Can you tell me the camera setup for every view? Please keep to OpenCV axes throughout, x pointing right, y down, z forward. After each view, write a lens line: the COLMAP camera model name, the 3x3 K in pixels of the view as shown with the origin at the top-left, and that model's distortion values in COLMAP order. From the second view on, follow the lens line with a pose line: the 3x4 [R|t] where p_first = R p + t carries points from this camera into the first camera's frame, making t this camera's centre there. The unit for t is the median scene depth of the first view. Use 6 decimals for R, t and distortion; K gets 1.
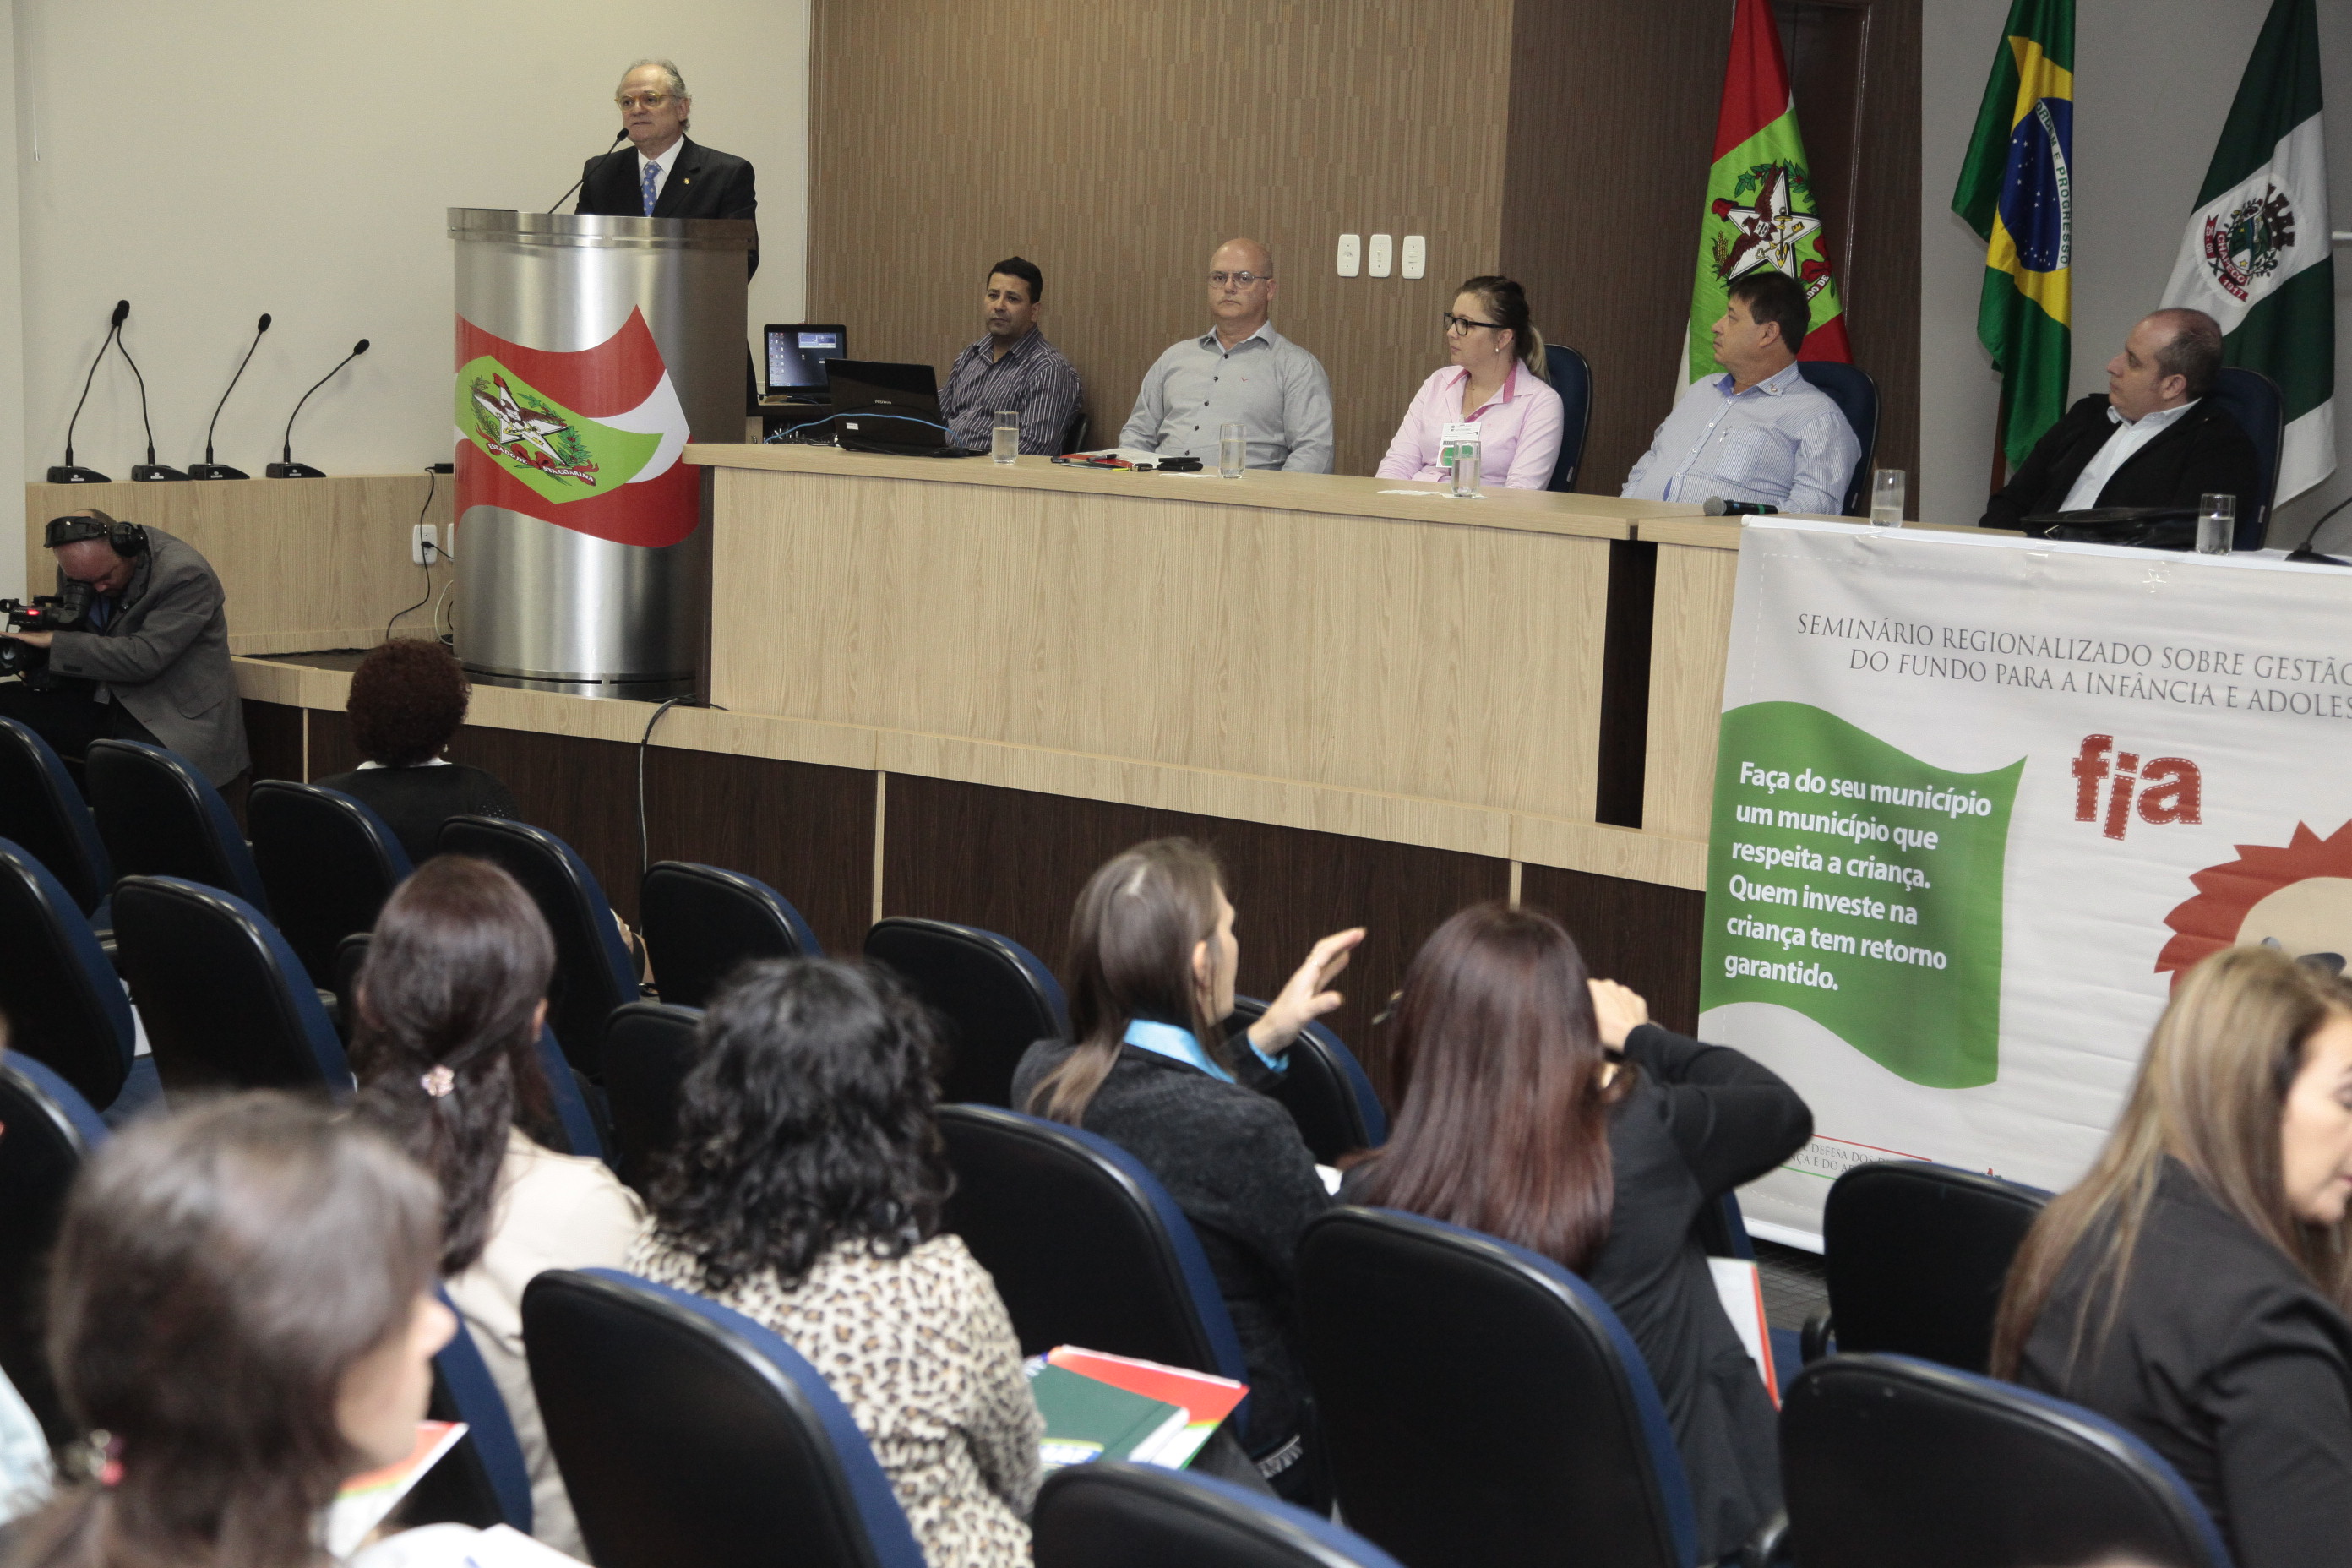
lens RADIAL K [[3737.6, 0, 1176.0], [0, 3737.6, 784.0], [0, 0, 1]] dist [0.224446, 0.034465]
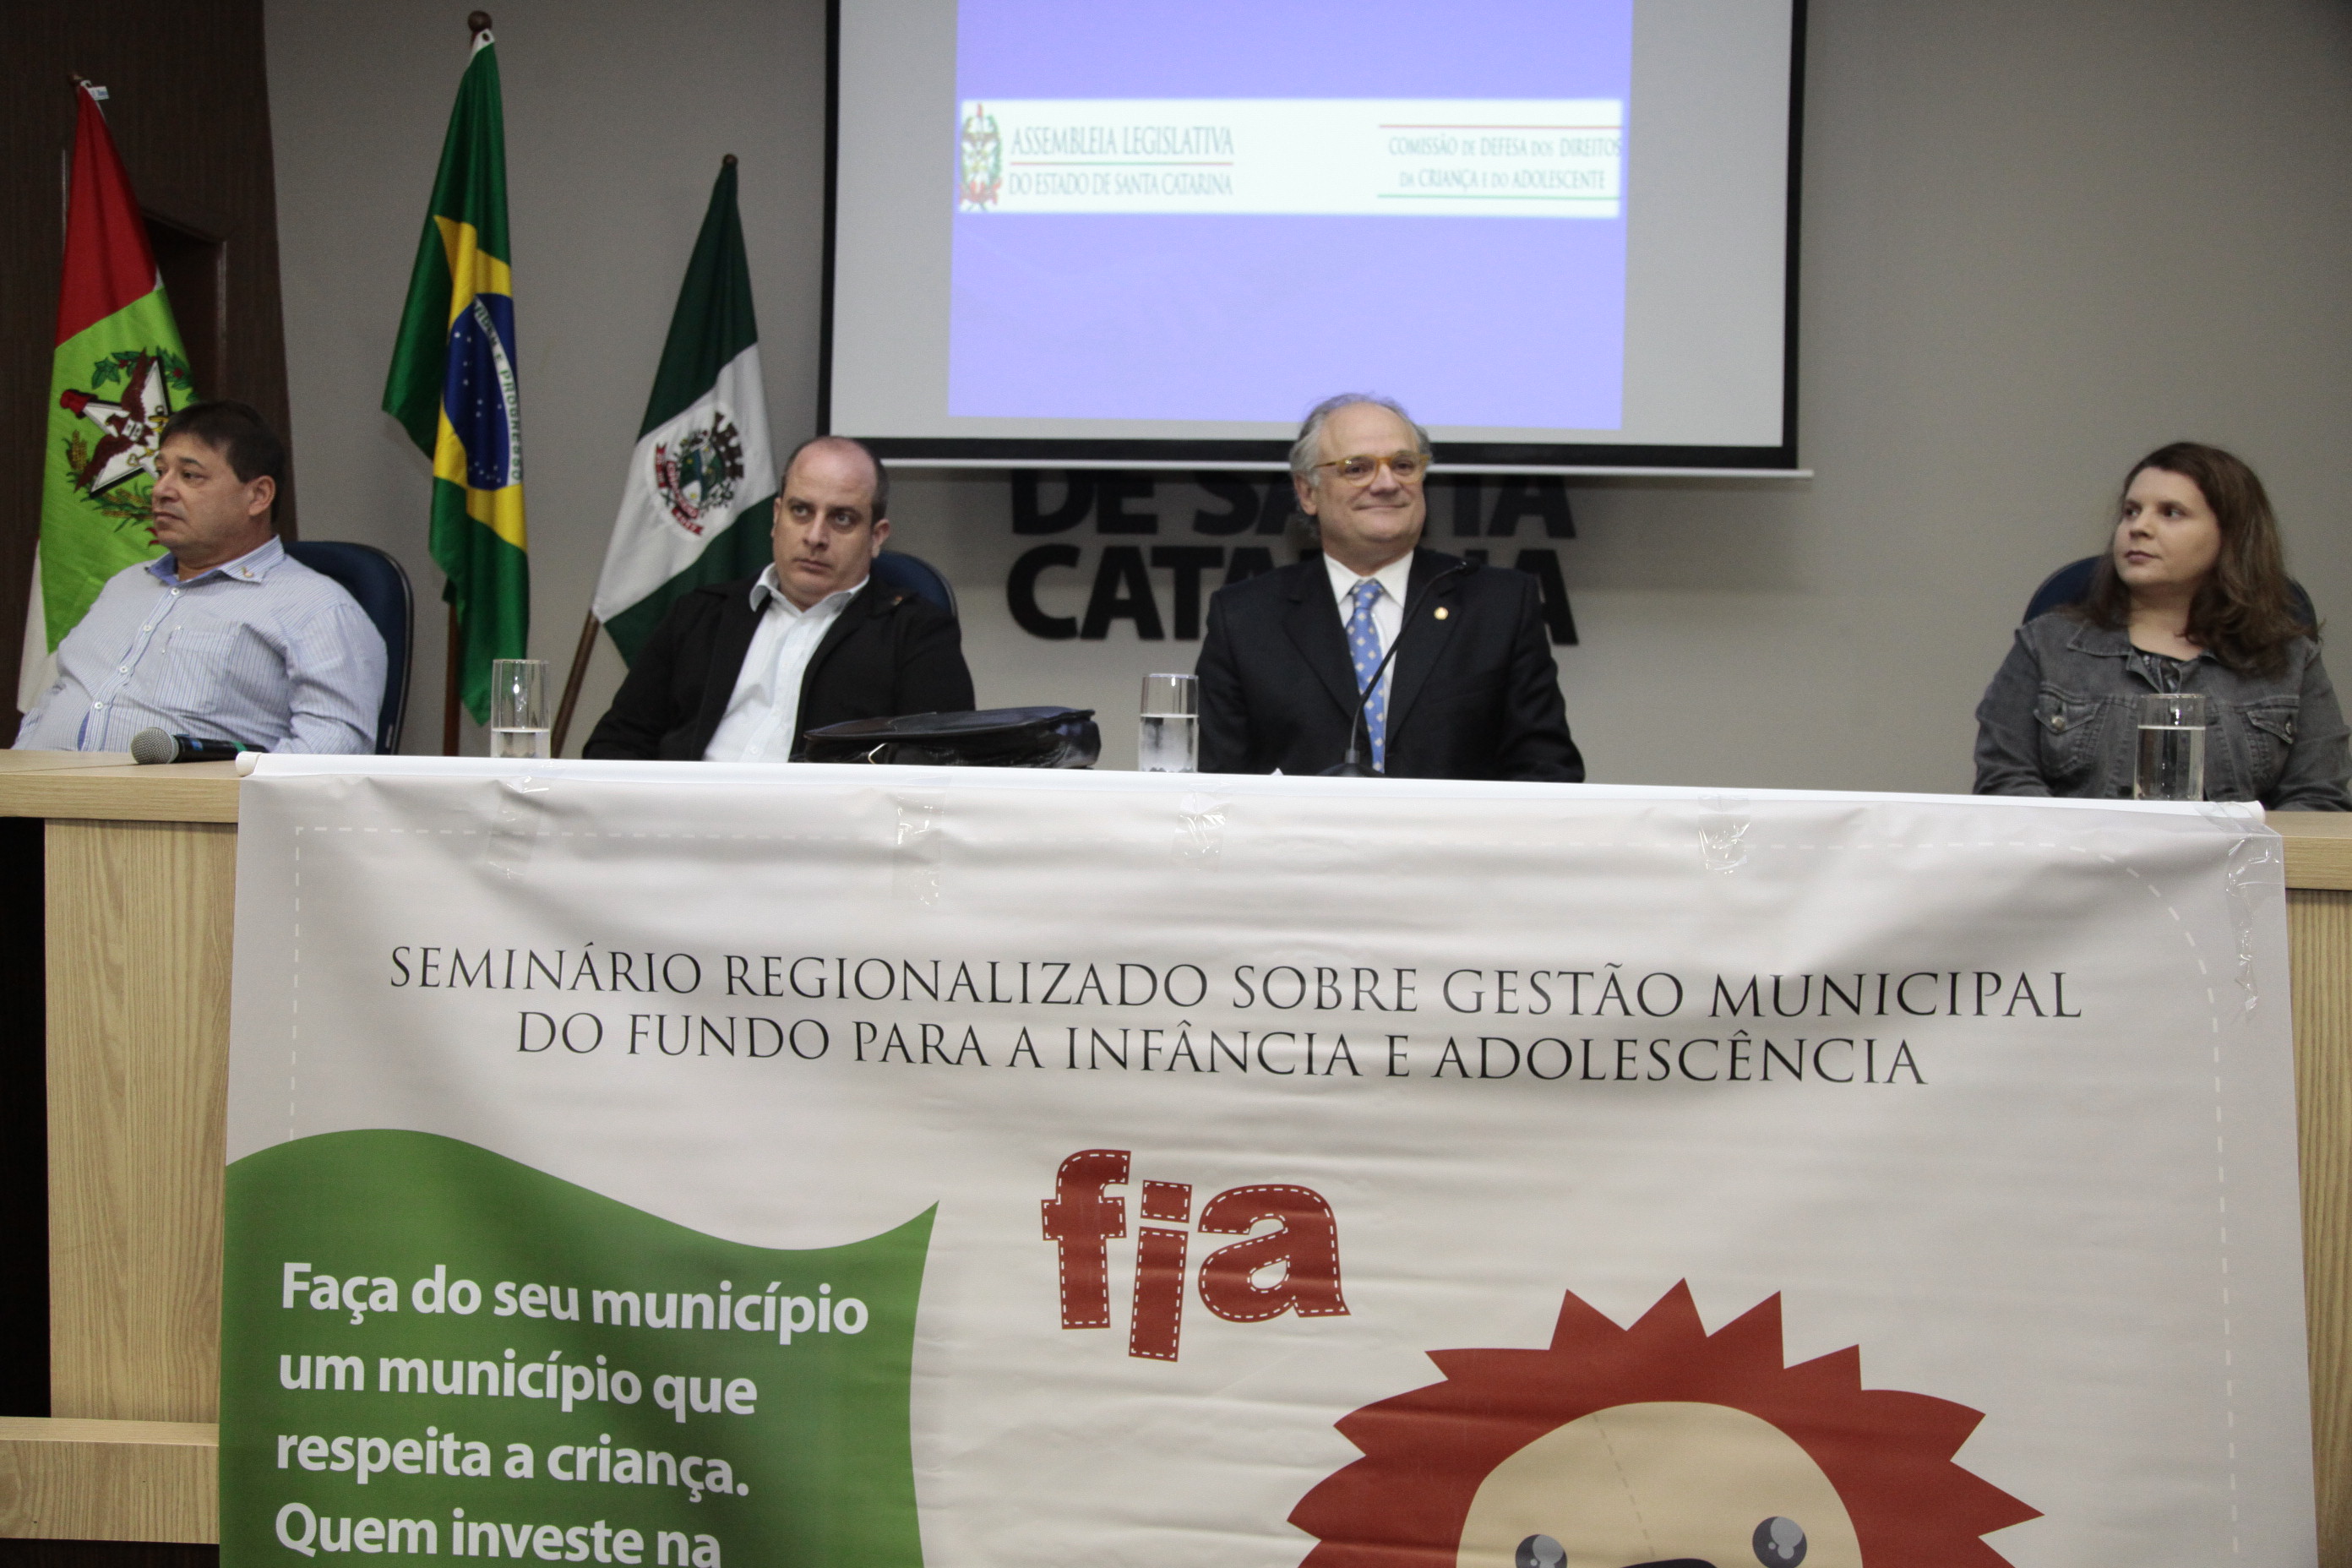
lens RADIAL K [[1896.8, 0, 1160.4], [0, 1896.8, 783.7], [0, 0, 1]] dist [-0.076768, 0.089229]
pose [[0.770270, -0.051124, 0.635666, 0.086730], [0.098621, 0.994339, -0.039534, -0.045296], [-0.630047, 0.093142, 0.770951, 0.725360]]
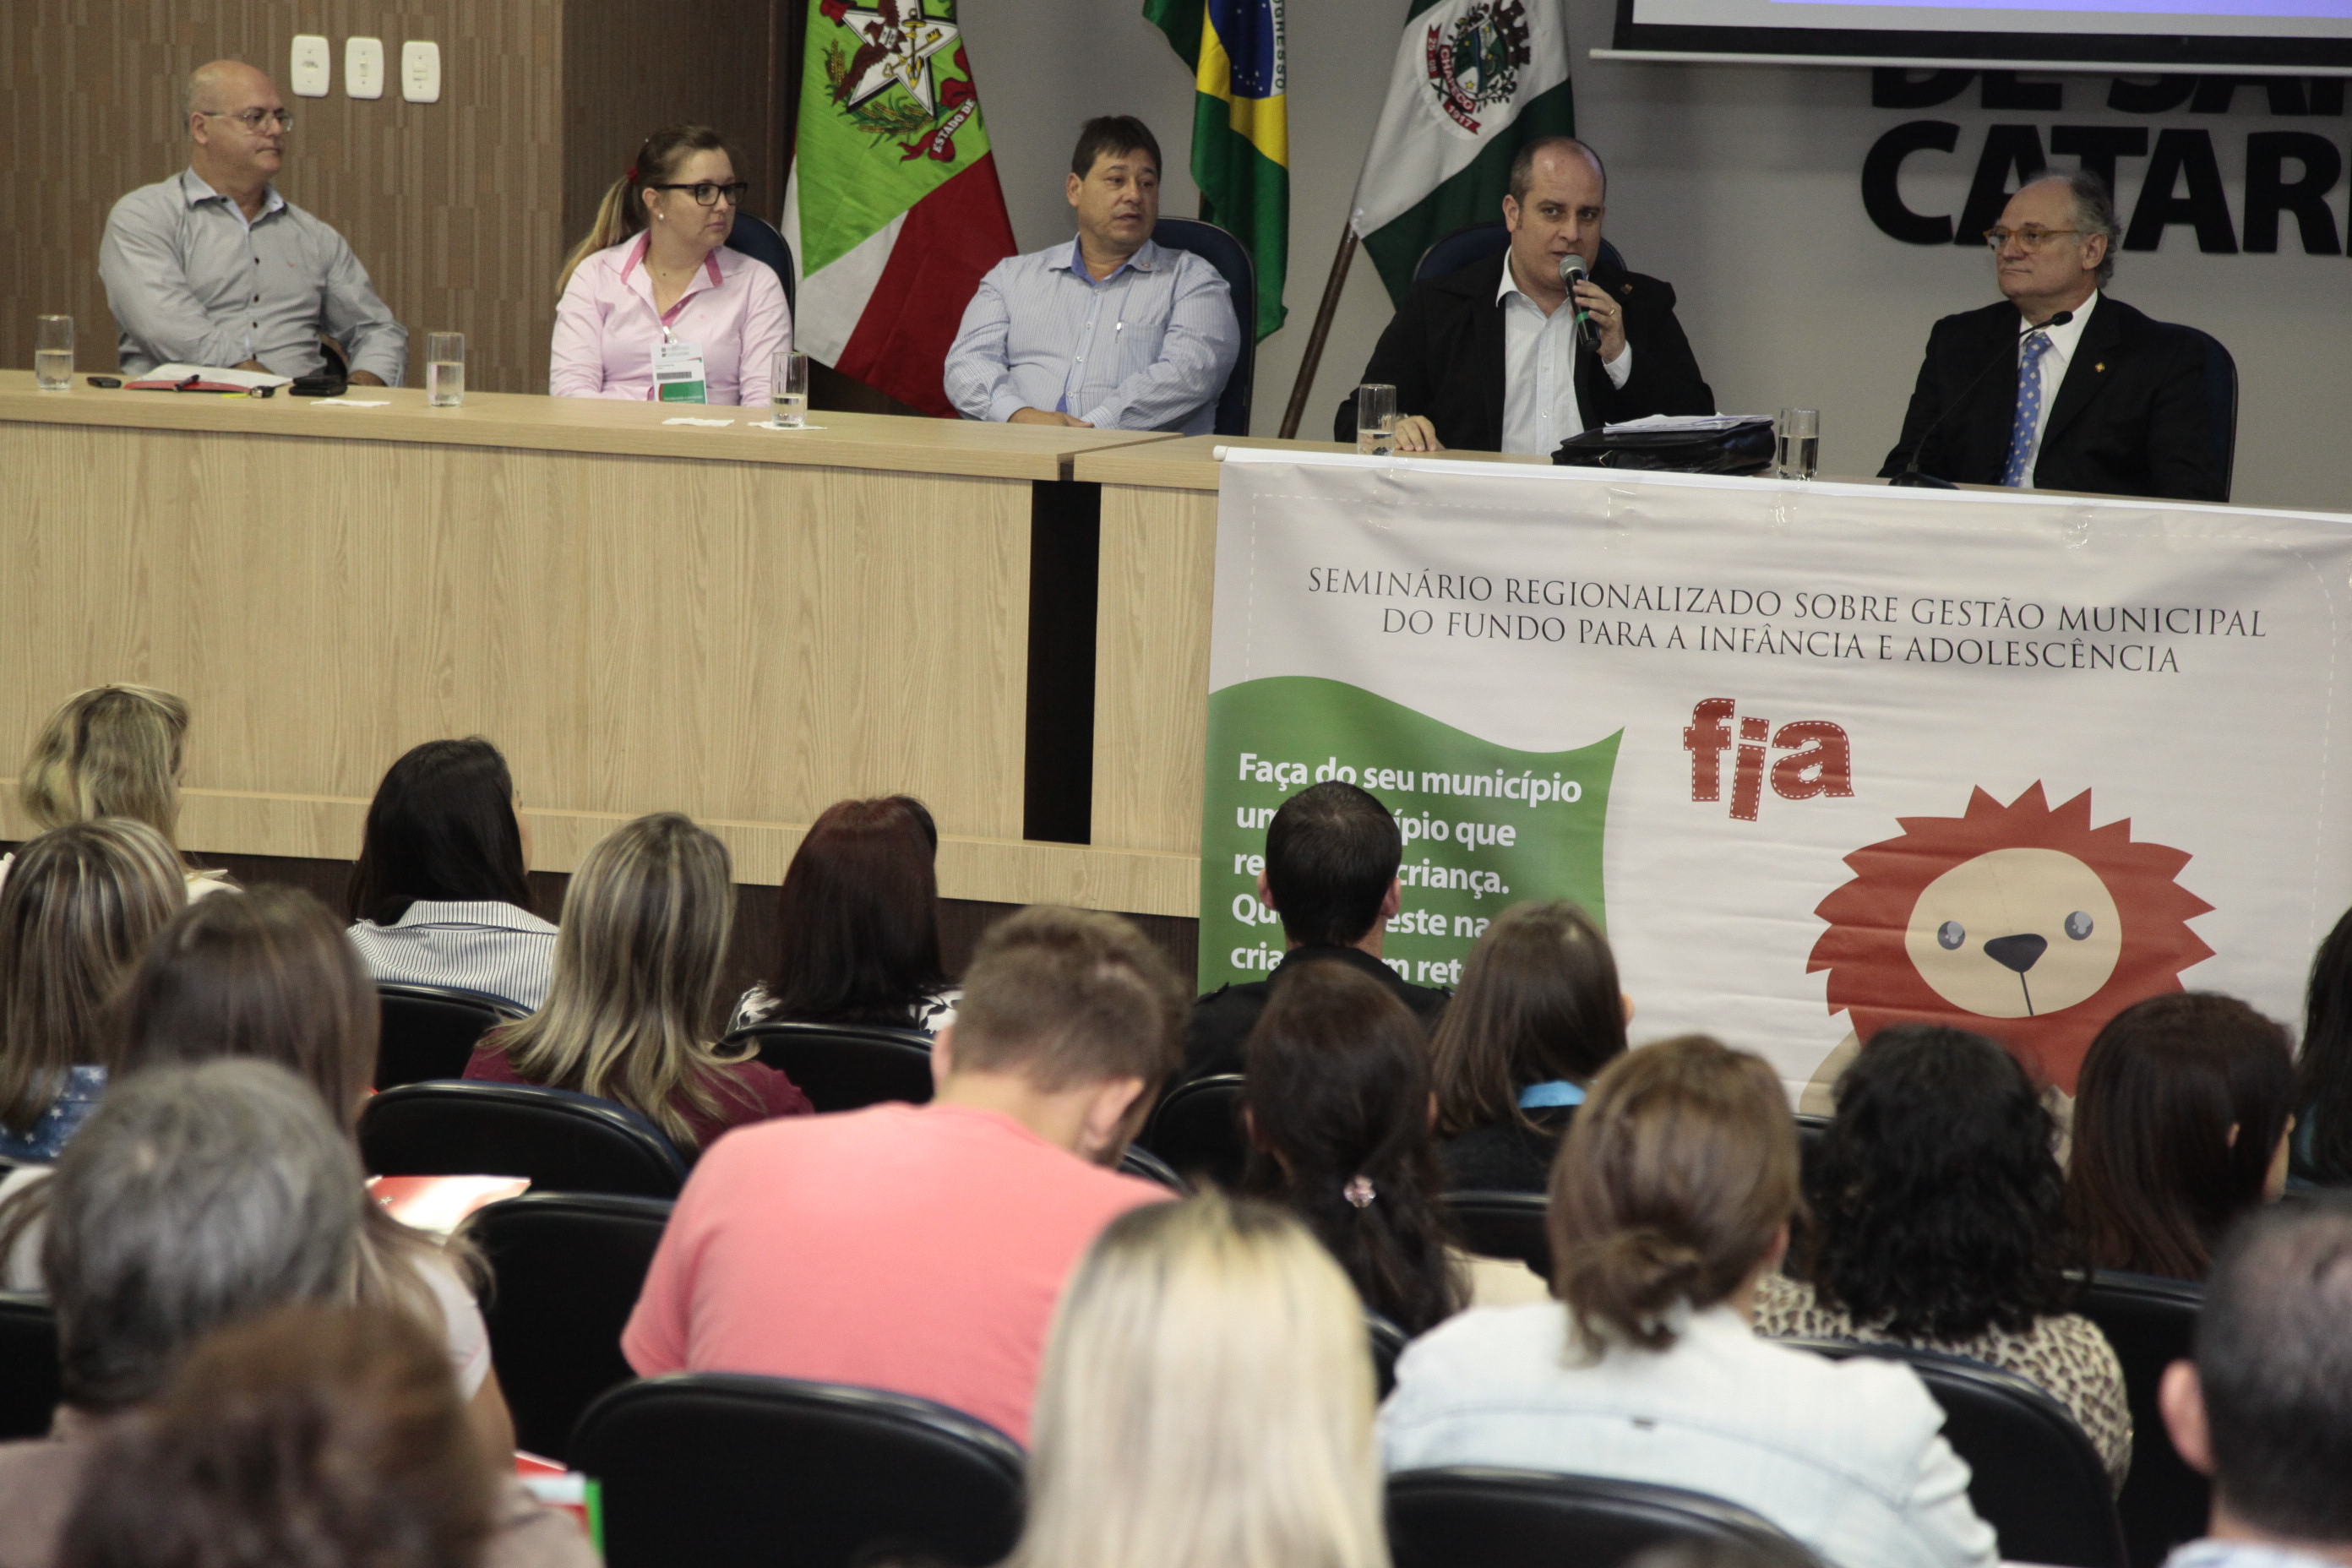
lens RADIAL K [[6161.0, 0, 1176.0], [0, 6161.0, 784.0], [0, 0, 1]] dist [0.618978, -0.386837]
pose [[0.912827, -0.062057, 0.403604, -0.387539], [0.058887, 0.998059, 0.020273, -0.026420], [-0.404078, 0.005261, 0.914709, -0.198650]]
